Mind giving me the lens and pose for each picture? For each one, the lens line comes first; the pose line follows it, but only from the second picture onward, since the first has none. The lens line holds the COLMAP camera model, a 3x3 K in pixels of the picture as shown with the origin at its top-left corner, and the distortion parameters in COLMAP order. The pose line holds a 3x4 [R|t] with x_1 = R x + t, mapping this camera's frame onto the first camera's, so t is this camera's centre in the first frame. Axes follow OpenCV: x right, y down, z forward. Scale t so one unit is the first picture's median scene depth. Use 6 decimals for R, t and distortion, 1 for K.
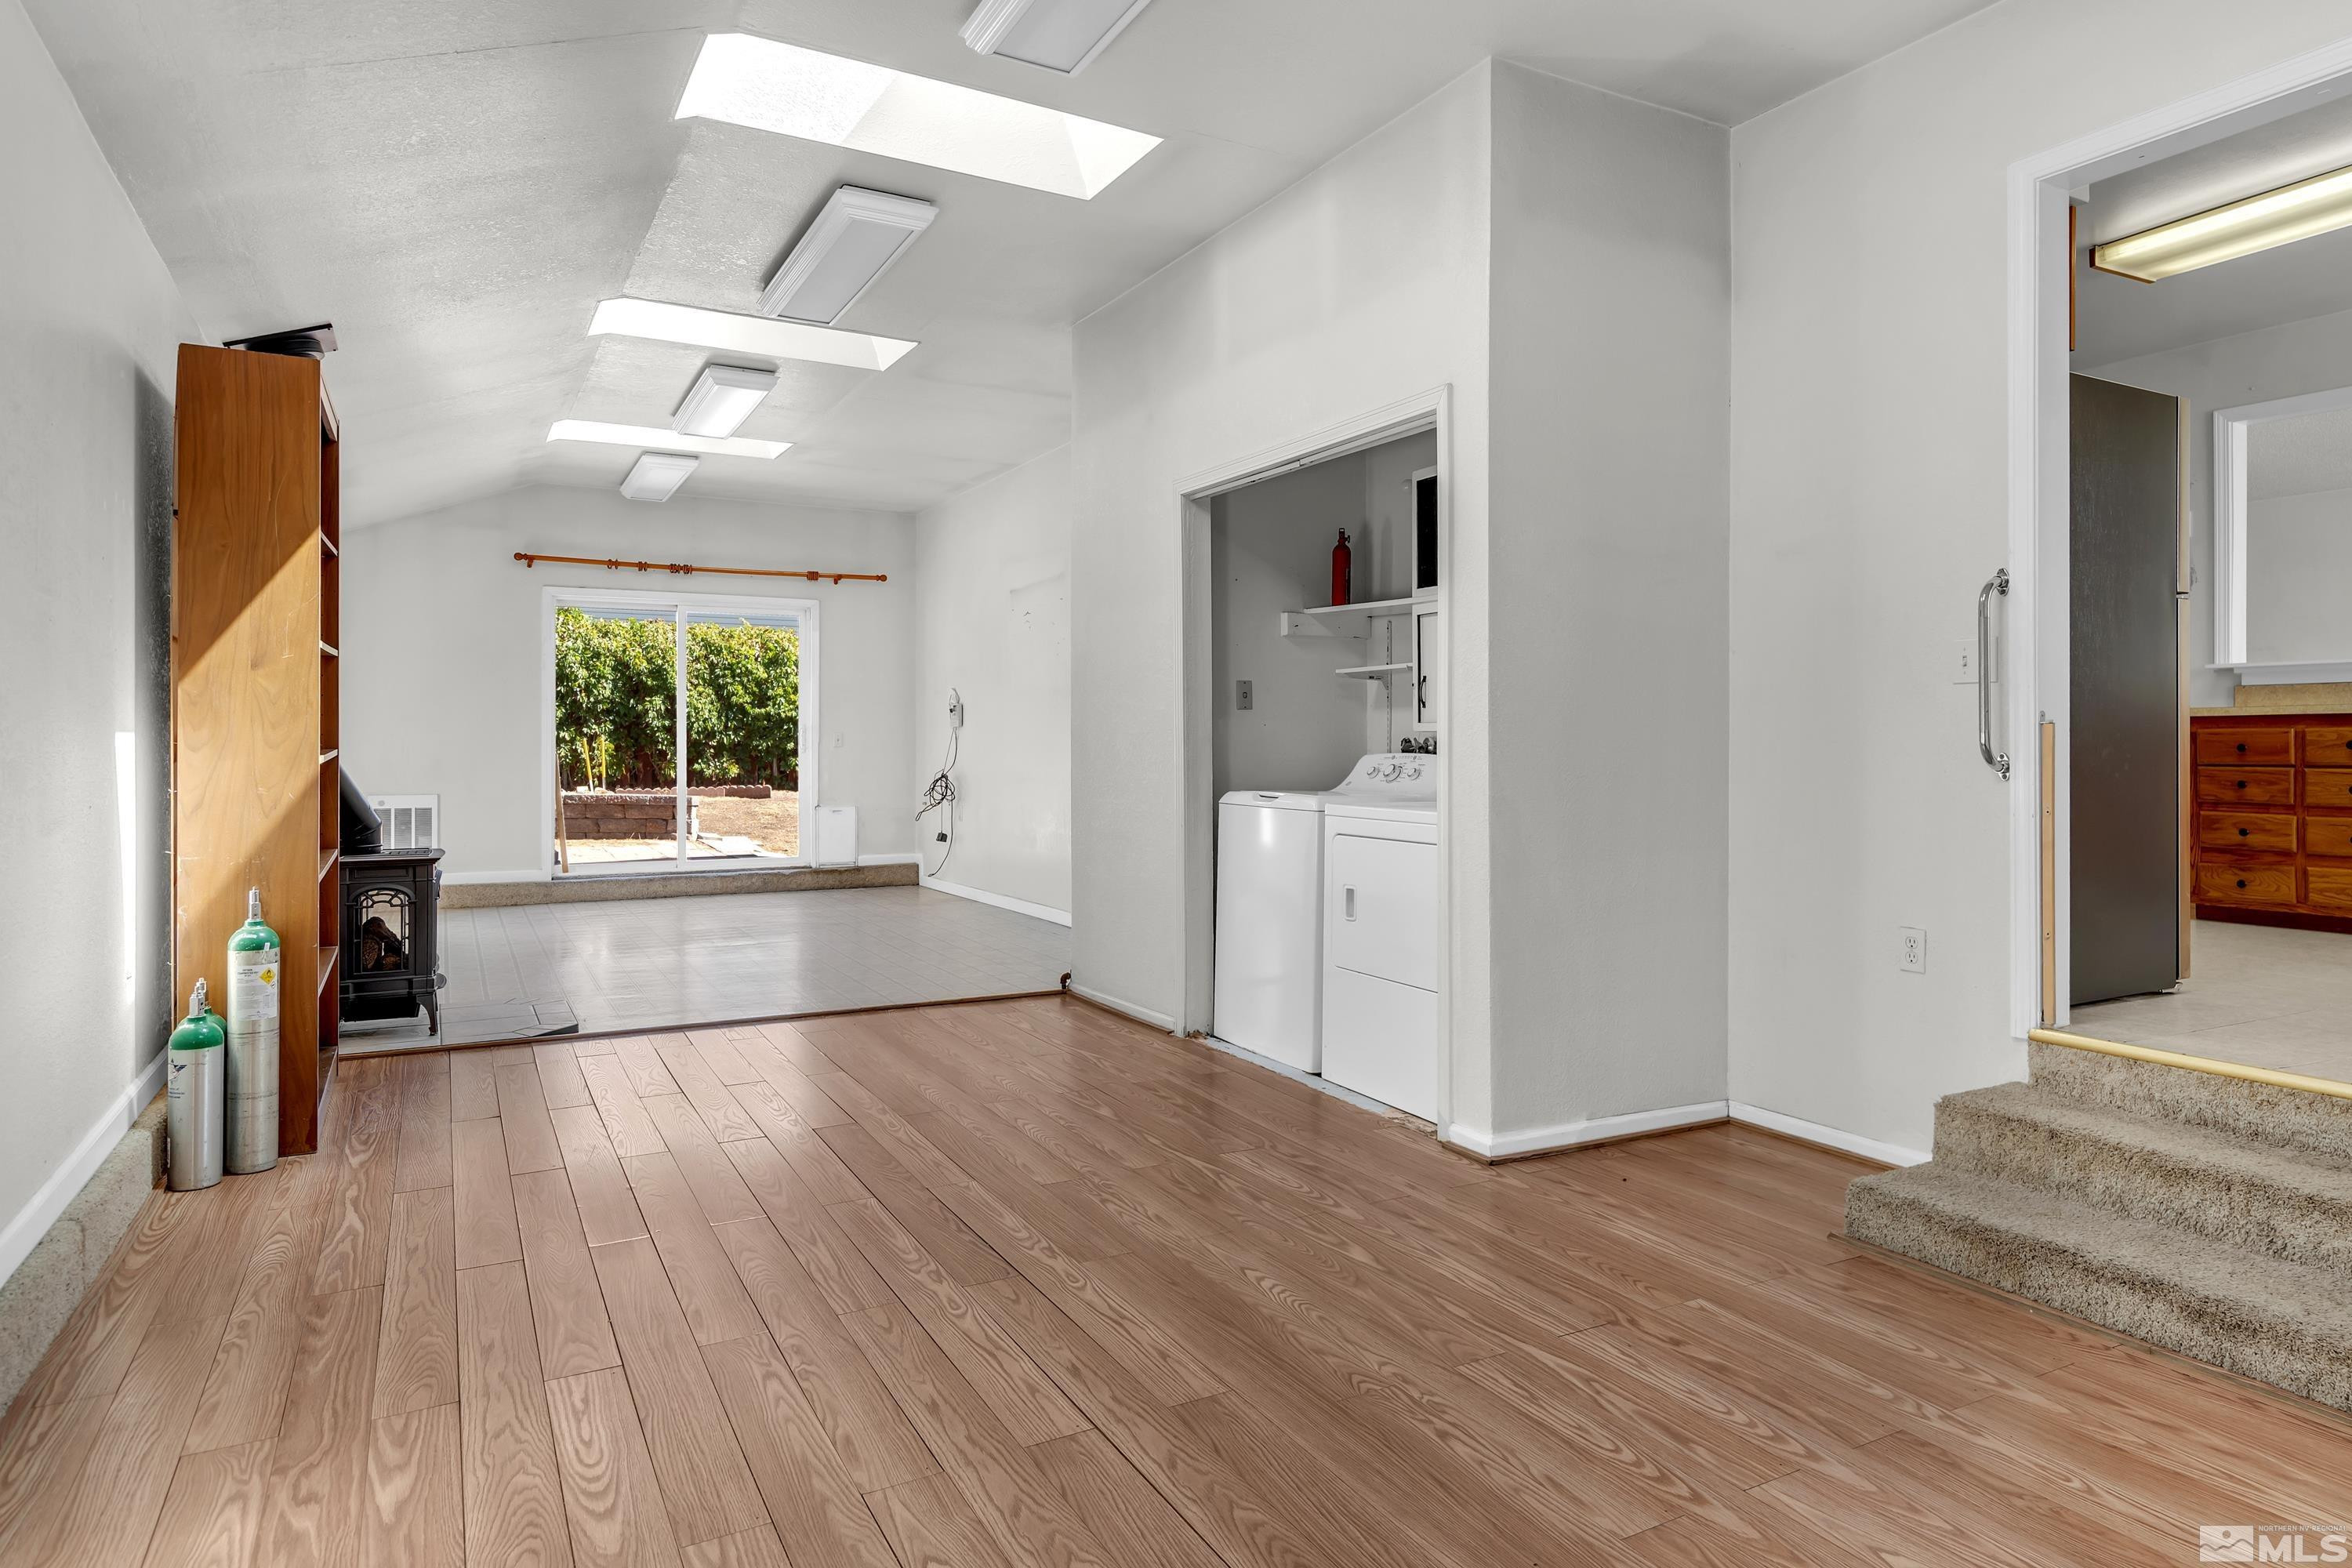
lens RADIAL K [[1400.1, 0, 1172.5], [0, 1400.1, 762.9], [0, 0, 1]] dist [-0.003599, 0.004539]
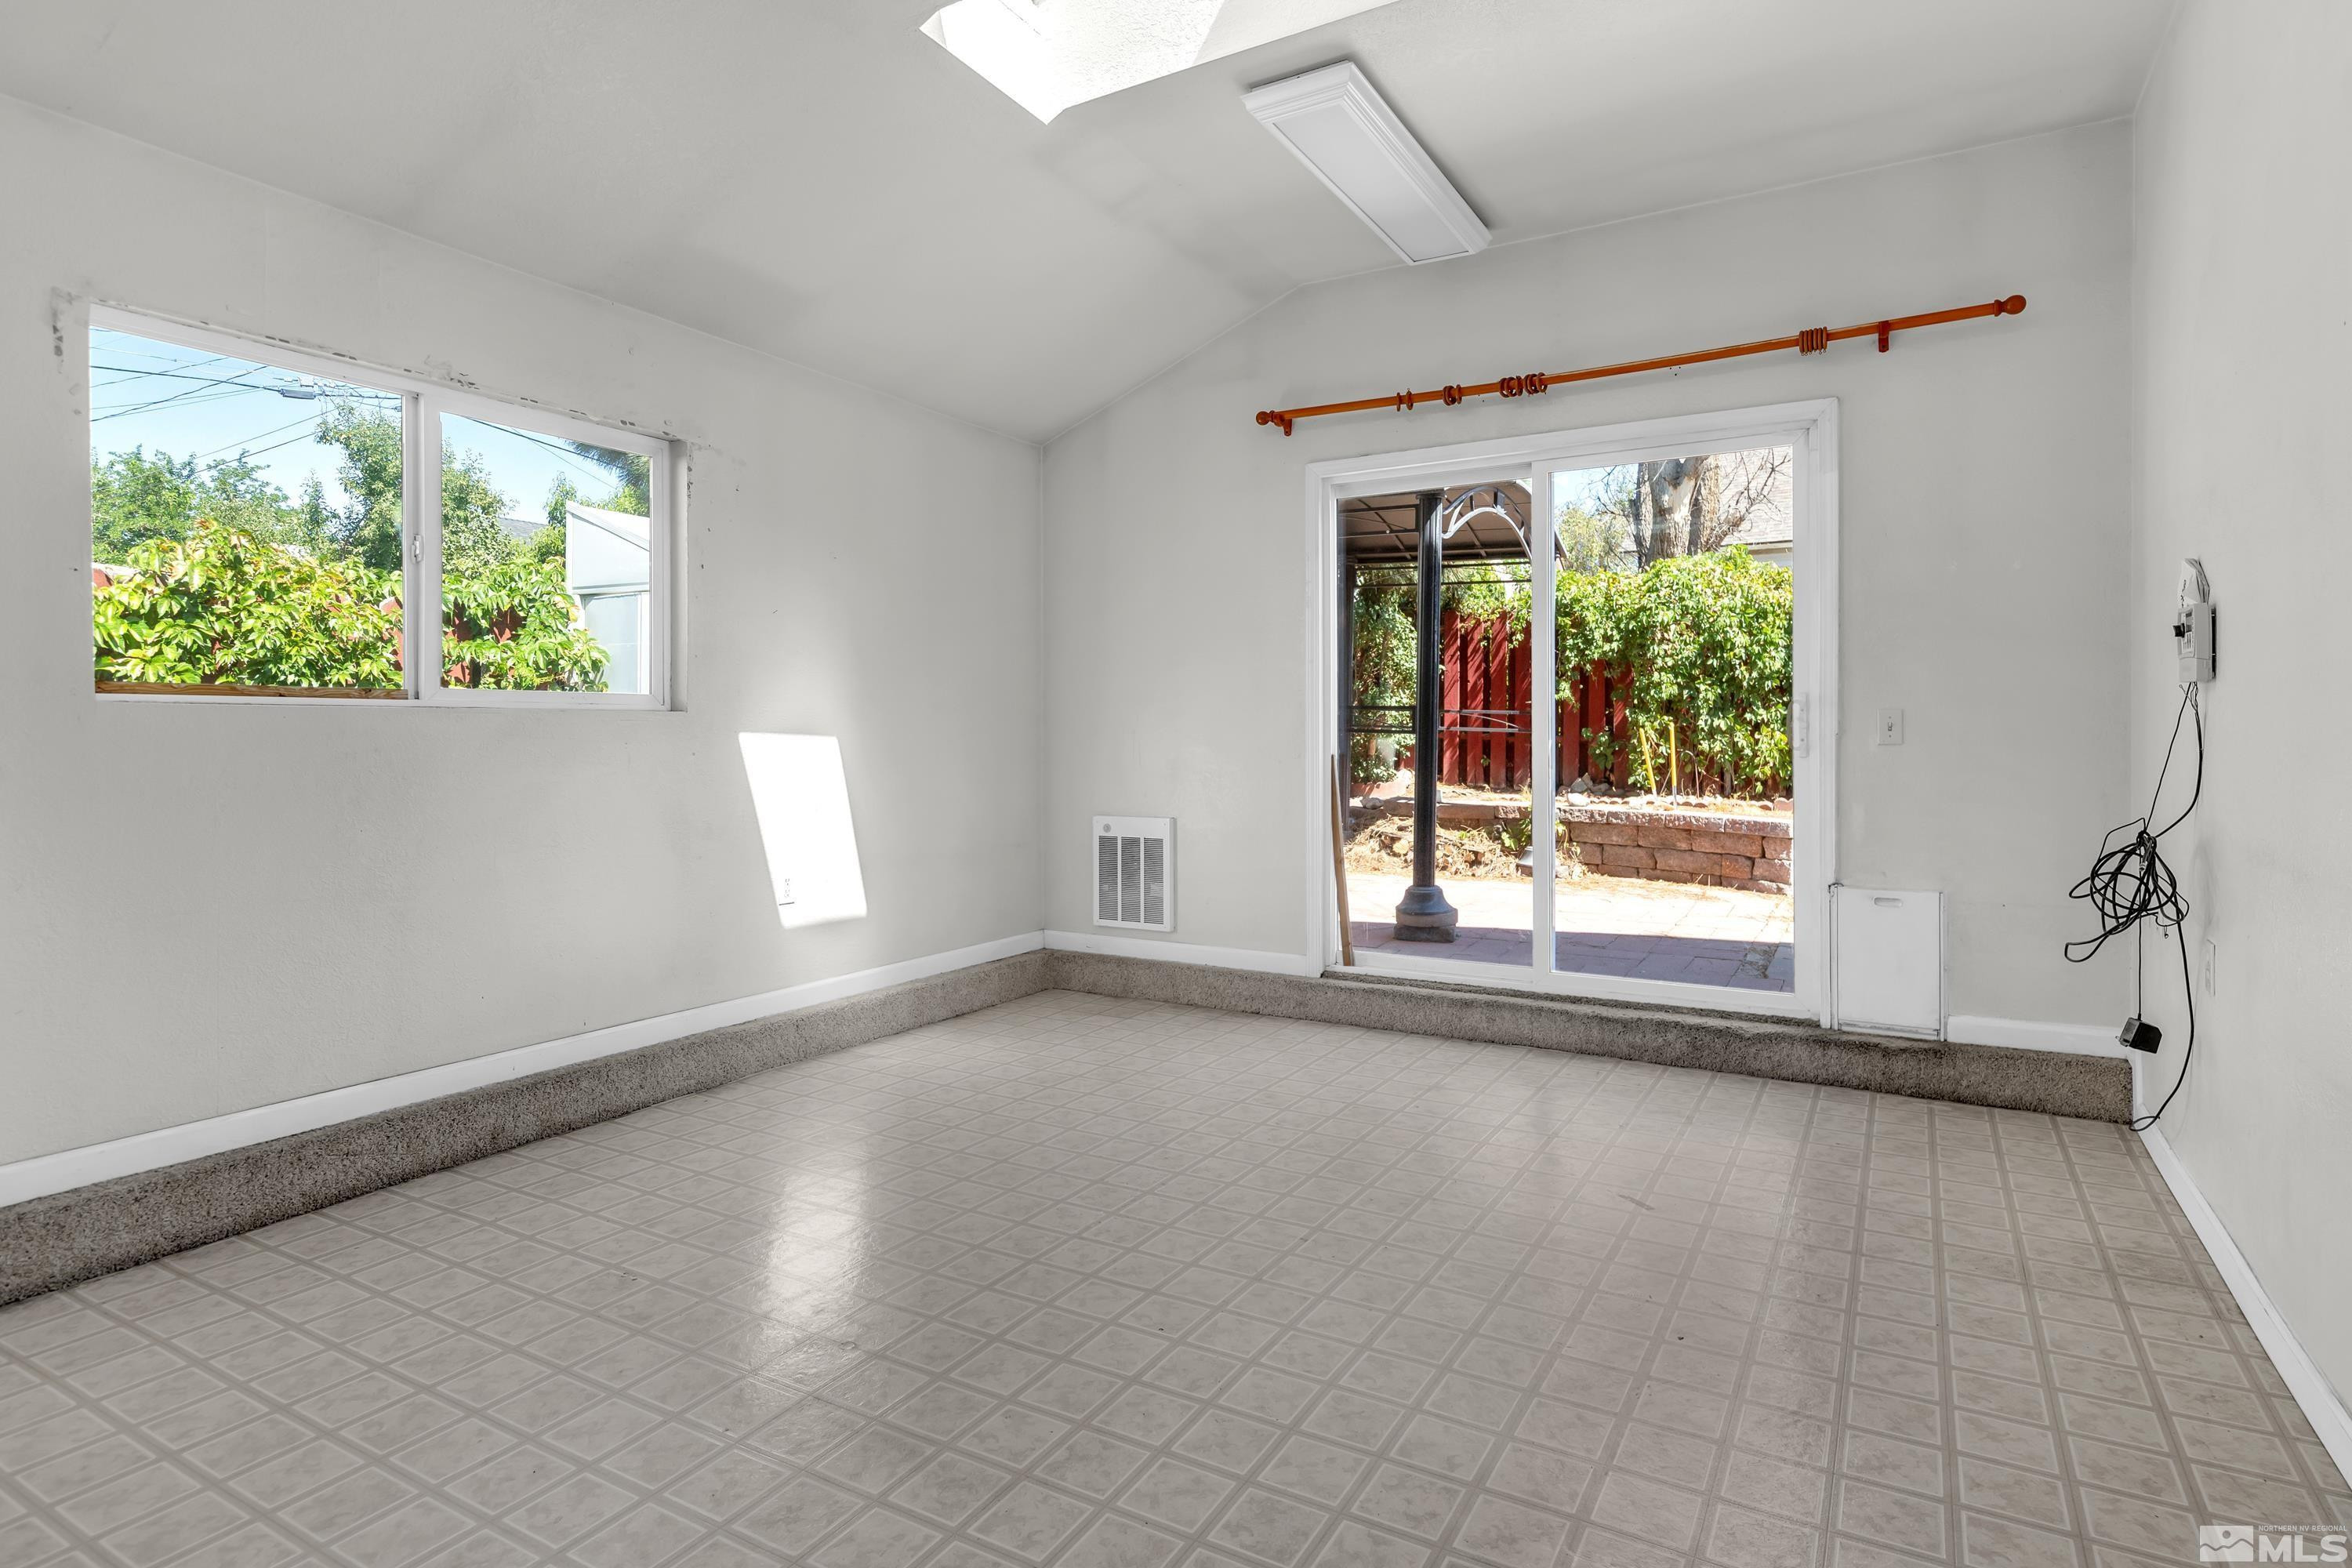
lens RADIAL K [[1260.2, 0, 1176.8], [0, 1260.2, 739.2], [0, 0, 1]] dist [0.006121, 0.002959]
pose [[0.546371, 0.000615, -0.837543, -0.041725], [-0.008030, 0.999958, -0.004504, -0.009691], [0.837505, 0.009186, 0.546352, 0.620638]]
